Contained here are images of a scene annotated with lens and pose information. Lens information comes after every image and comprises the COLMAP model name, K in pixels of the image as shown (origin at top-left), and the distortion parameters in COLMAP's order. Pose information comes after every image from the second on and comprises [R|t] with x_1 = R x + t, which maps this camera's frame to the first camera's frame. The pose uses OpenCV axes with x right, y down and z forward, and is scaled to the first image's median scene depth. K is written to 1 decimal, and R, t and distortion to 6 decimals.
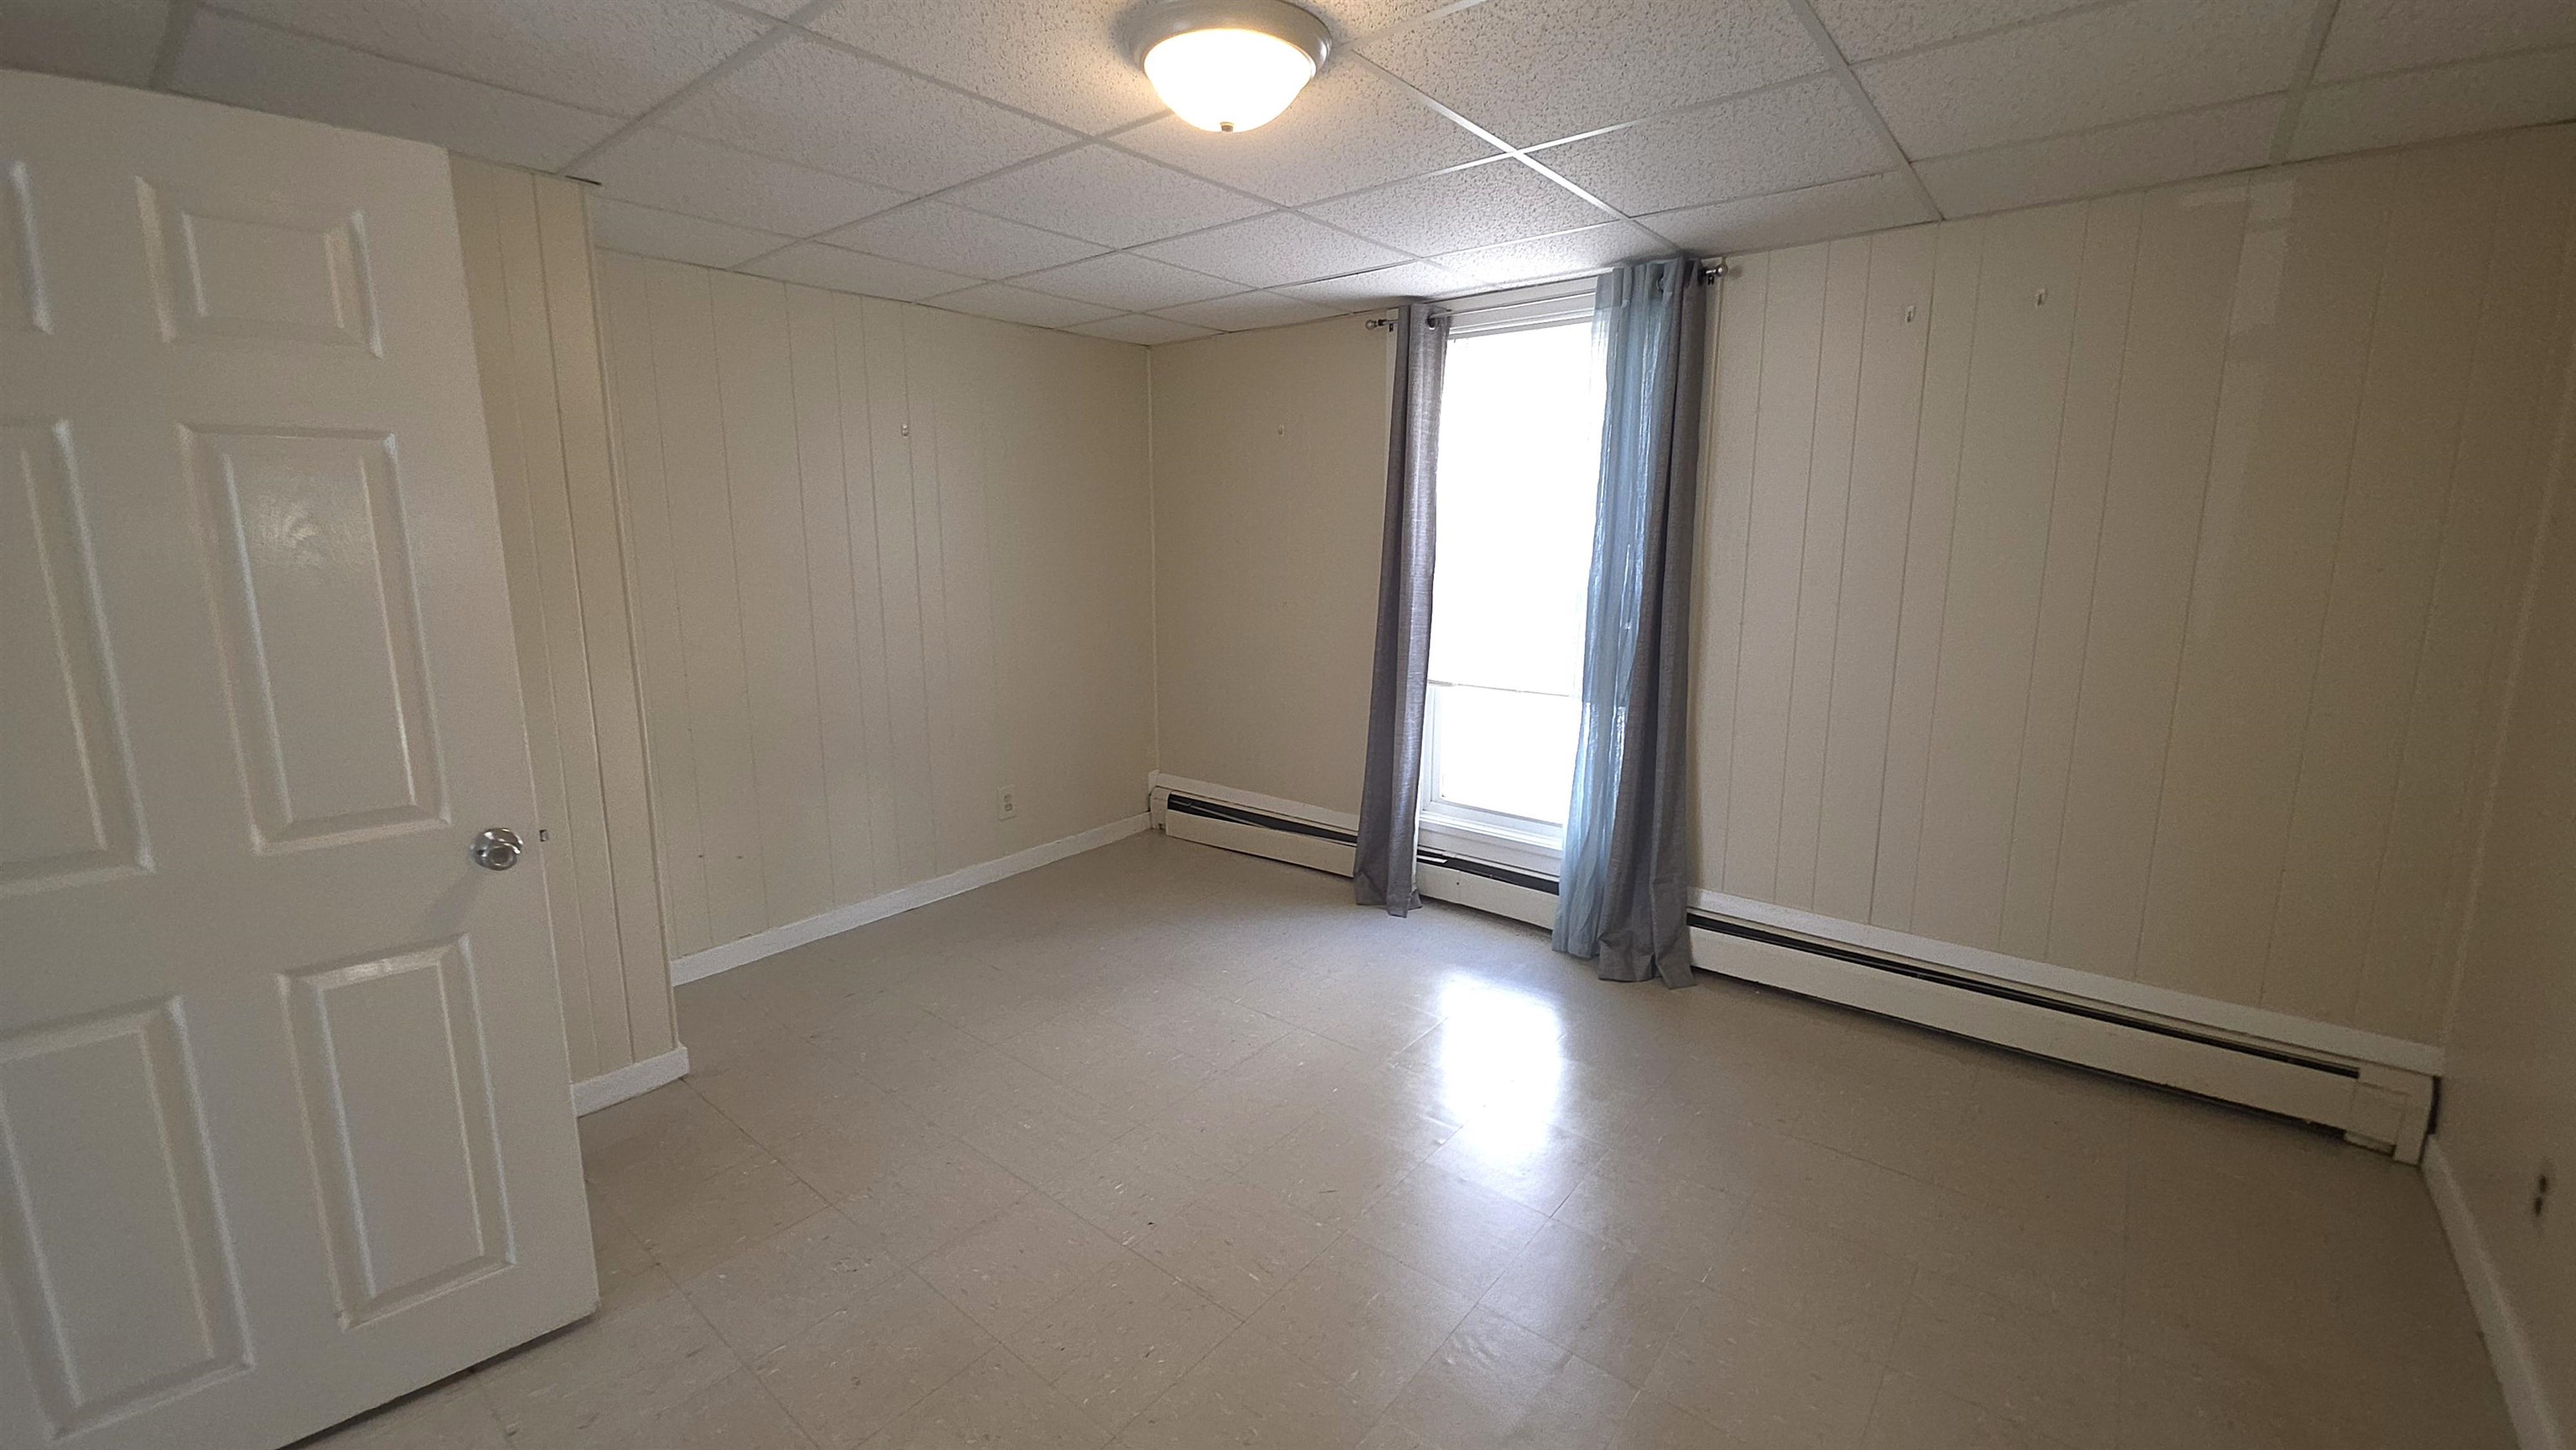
lens RADIAL K [[1028.3, 0, 1279.4], [0, 1028.3, 708.5], [0, 0, 1]] dist [-0.000396, -0.000292]
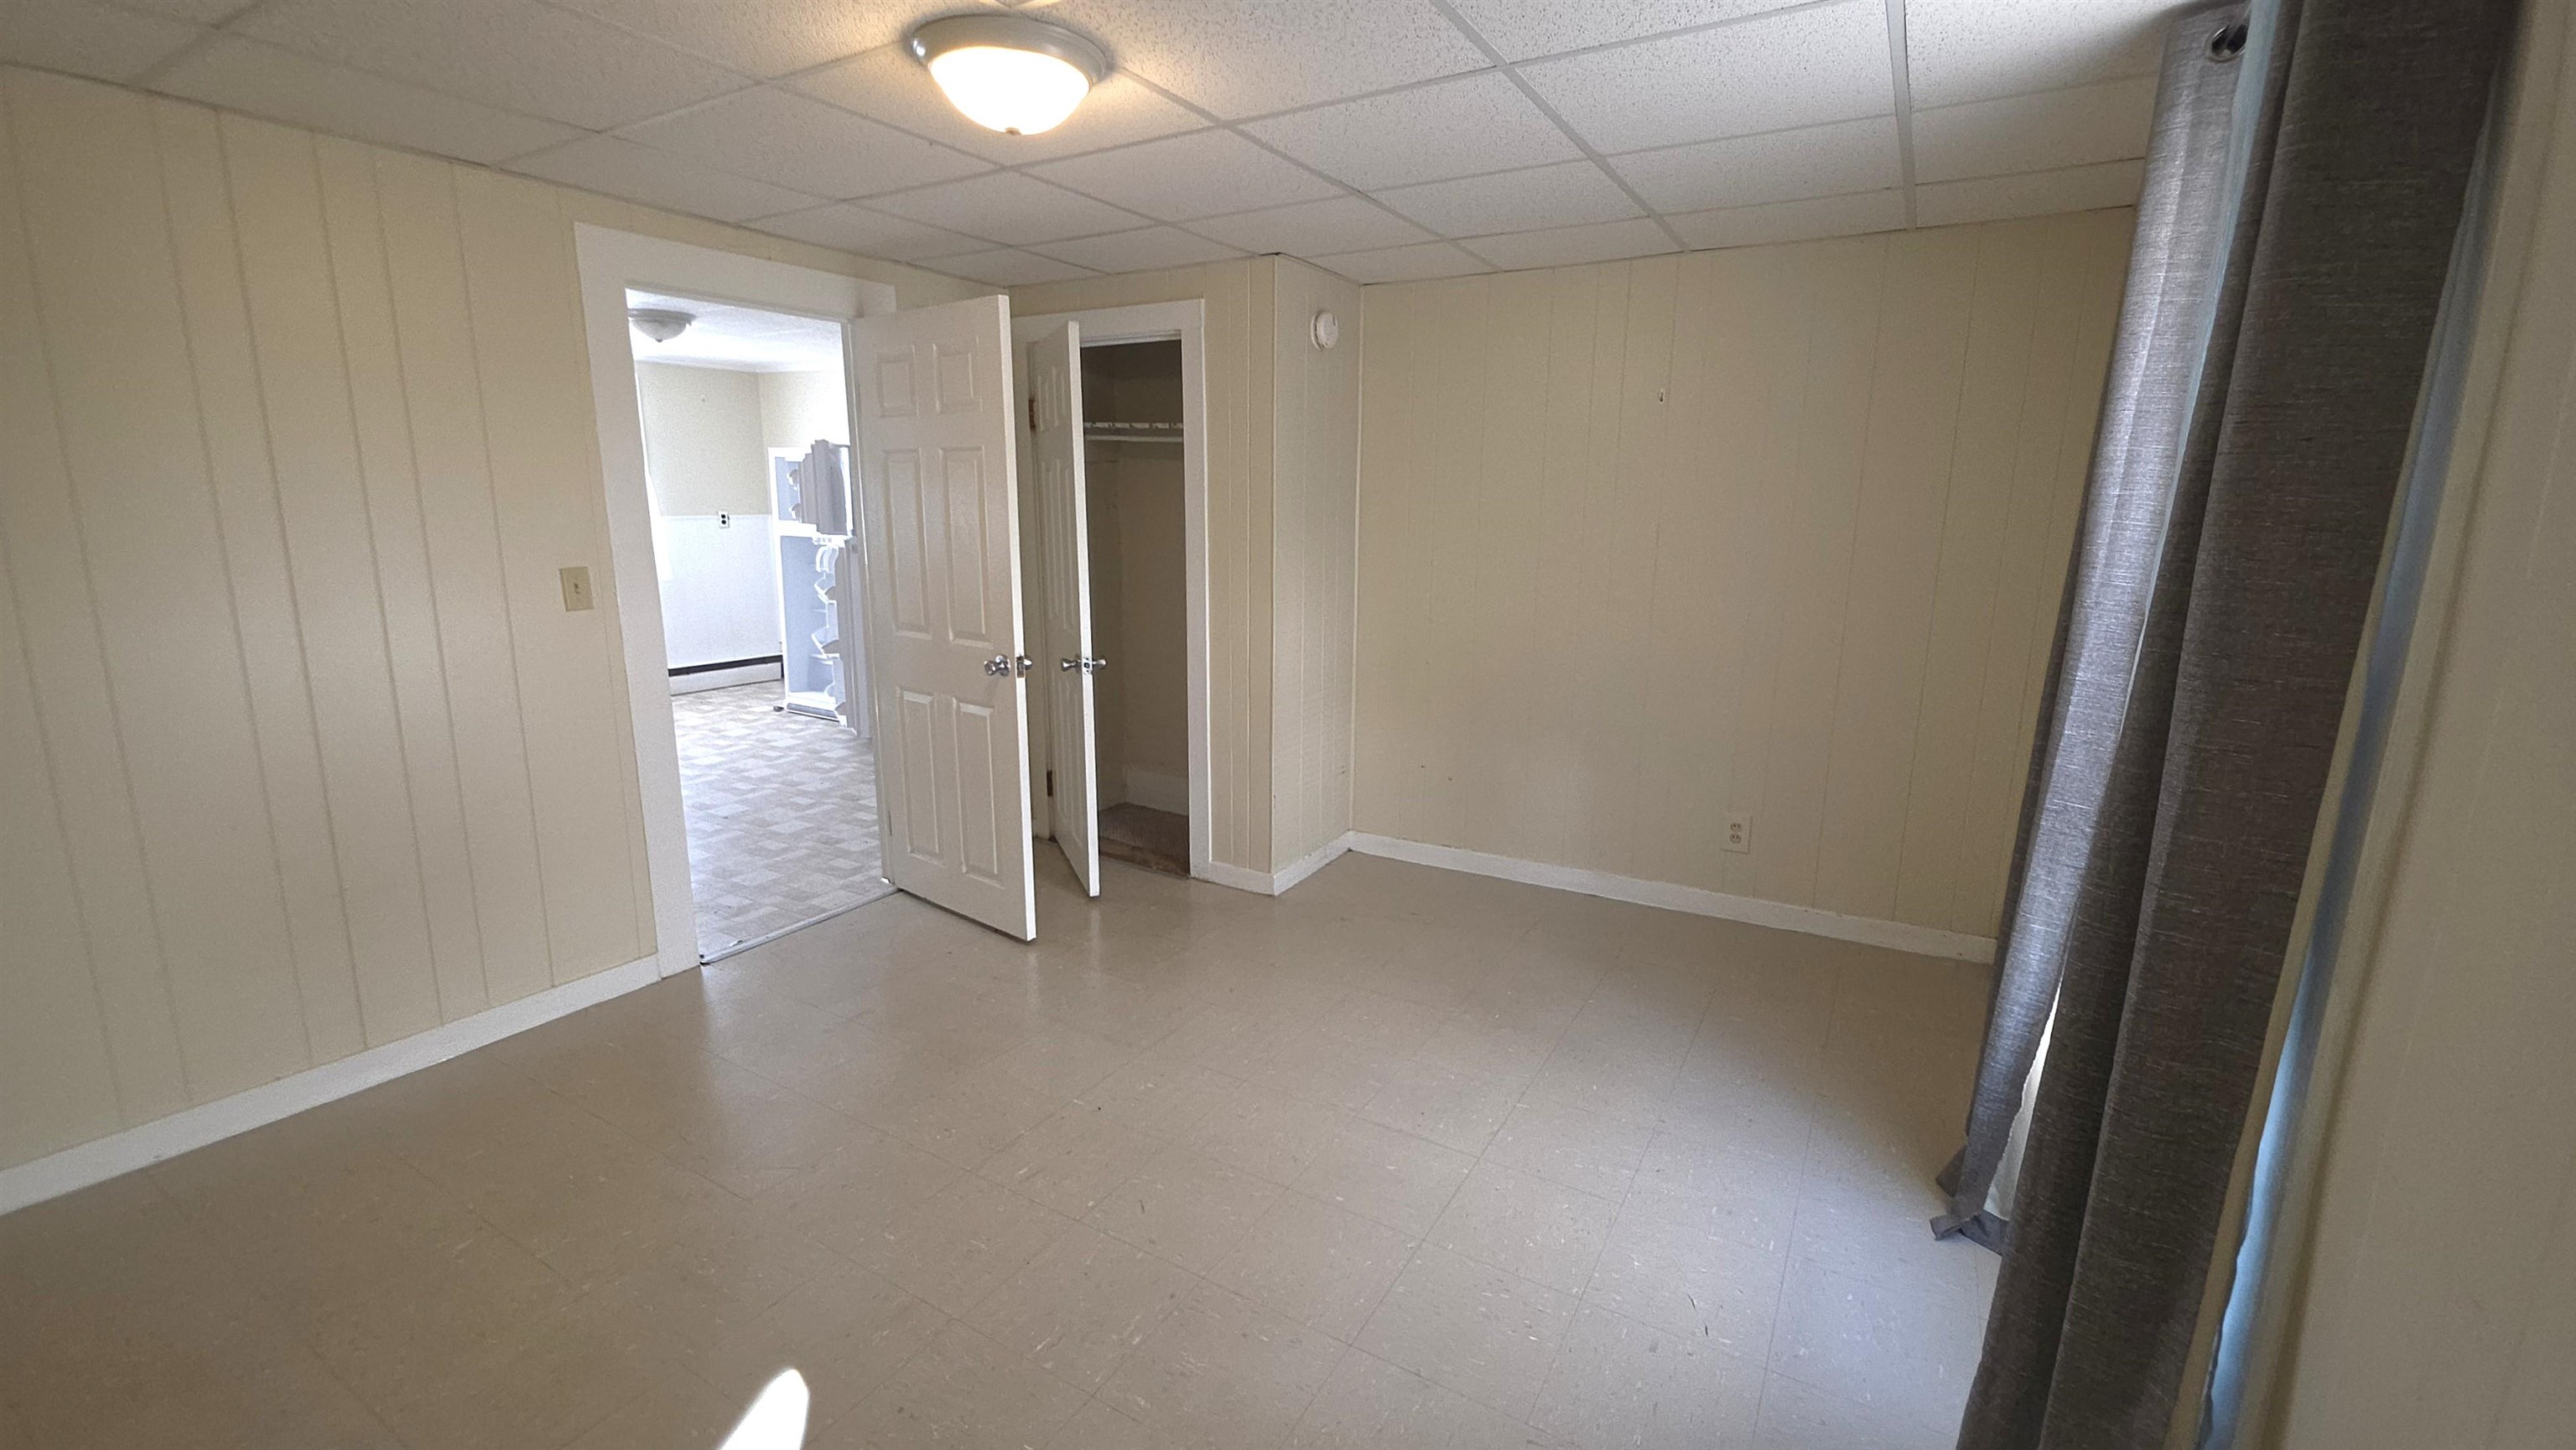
lens RADIAL K [[1028.3, 0, 1279.4], [0, 1028.3, 708.5], [0, 0, 1]] dist [-0.000396, -0.000292]
pose [[0.163277, 0.196918, -0.966728, 0.568838], [-0.184538, 0.968680, 0.166148, -0.095019], [0.969168, 0.151270, 0.194502, 0.556860]]
